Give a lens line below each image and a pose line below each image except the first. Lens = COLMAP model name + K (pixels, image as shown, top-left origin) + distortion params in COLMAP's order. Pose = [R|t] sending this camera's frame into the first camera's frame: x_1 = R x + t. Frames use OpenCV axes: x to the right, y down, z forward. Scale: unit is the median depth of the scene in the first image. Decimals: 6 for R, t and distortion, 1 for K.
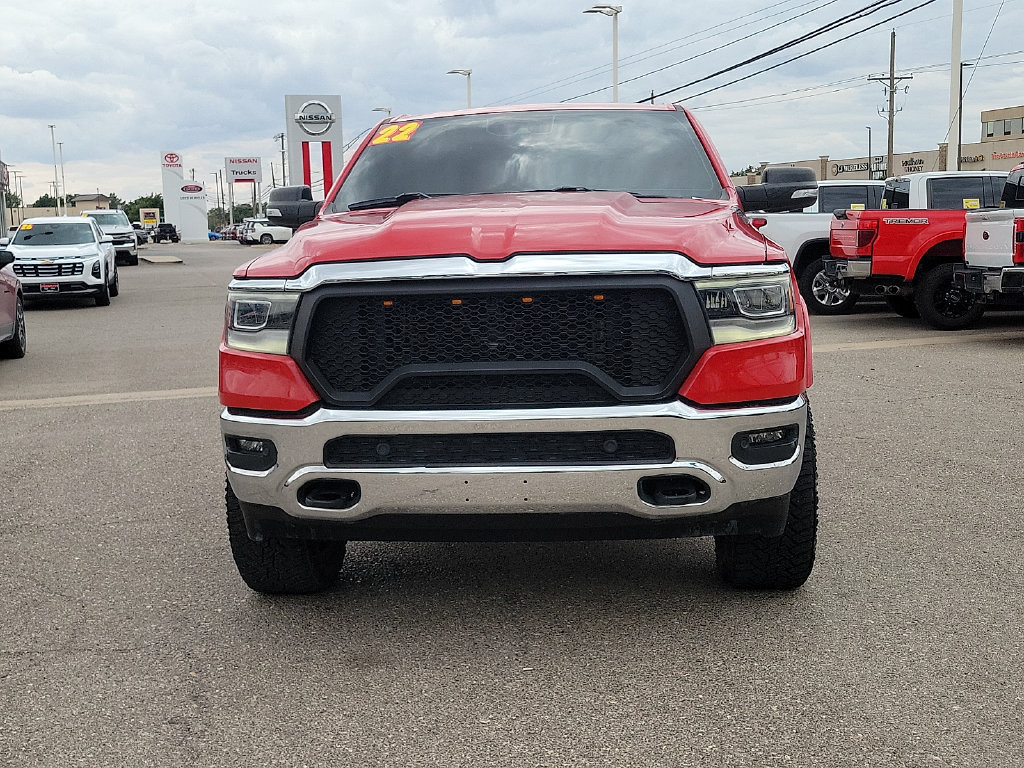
lens RADIAL K [[1225.7, 0, 508.6], [0, 1225.7, 389.3], [0, 0, 1]] dist [0.051951, 0.000000]
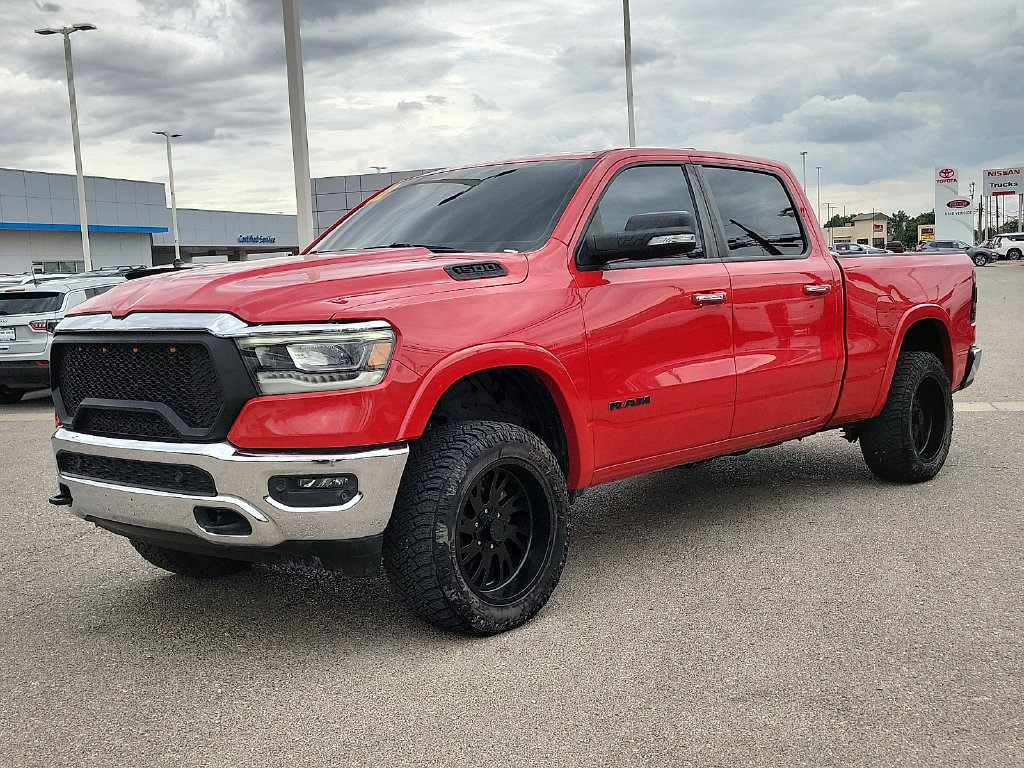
lens RADIAL K [[1225.7, 0, 519.2], [0, 1225.7, 386.1], [0, 0, 1]] dist [0.051951, 0.000000]
pose [[0.796656, 0.046591, -0.602634, 1.007919], [-0.055132, 0.998470, 0.004311, -0.061054], [0.601913, 0.029790, 0.798006, 0.244684]]
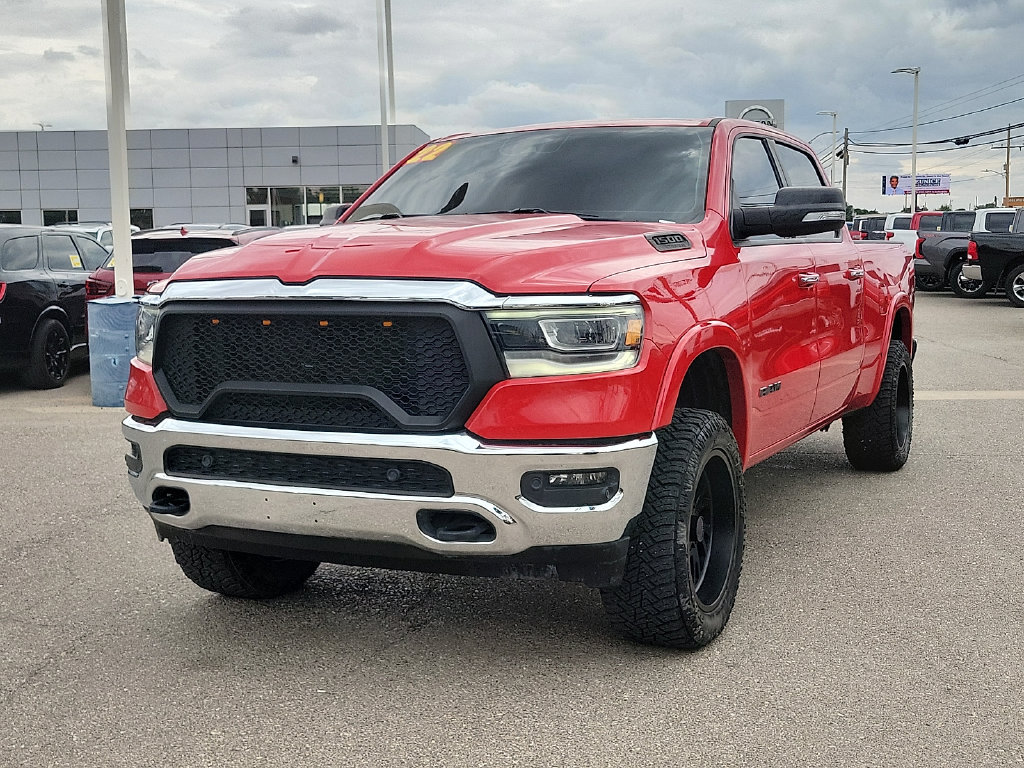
lens RADIAL K [[1290.0, 0, 527.8], [0, 1290.0, 347.0], [0, 0, 1]] dist [0.073385, 0.000000]
pose [[0.935063, 0.044711, -0.351651, 0.523552], [-0.060616, 0.997570, -0.034344, -0.025775], [0.349261, 0.053429, 0.935501, 0.060370]]
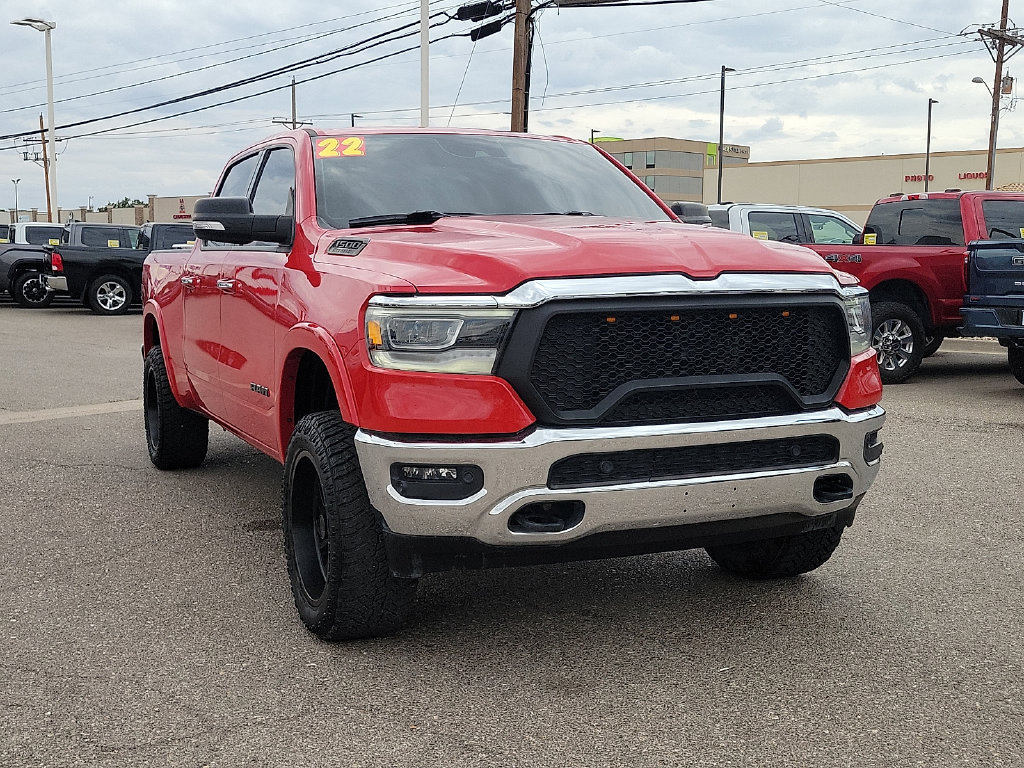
lens RADIAL K [[1225.7, 0, 492.6], [0, 1225.7, 378.7], [0, 0, 1]] dist [0.051951, 0.000000]
pose [[0.876230, -0.023238, 0.481333, -0.647233], [0.040907, 0.998818, -0.026247, 0.000237], [-0.480154, 0.042688, 0.876145, 0.167590]]
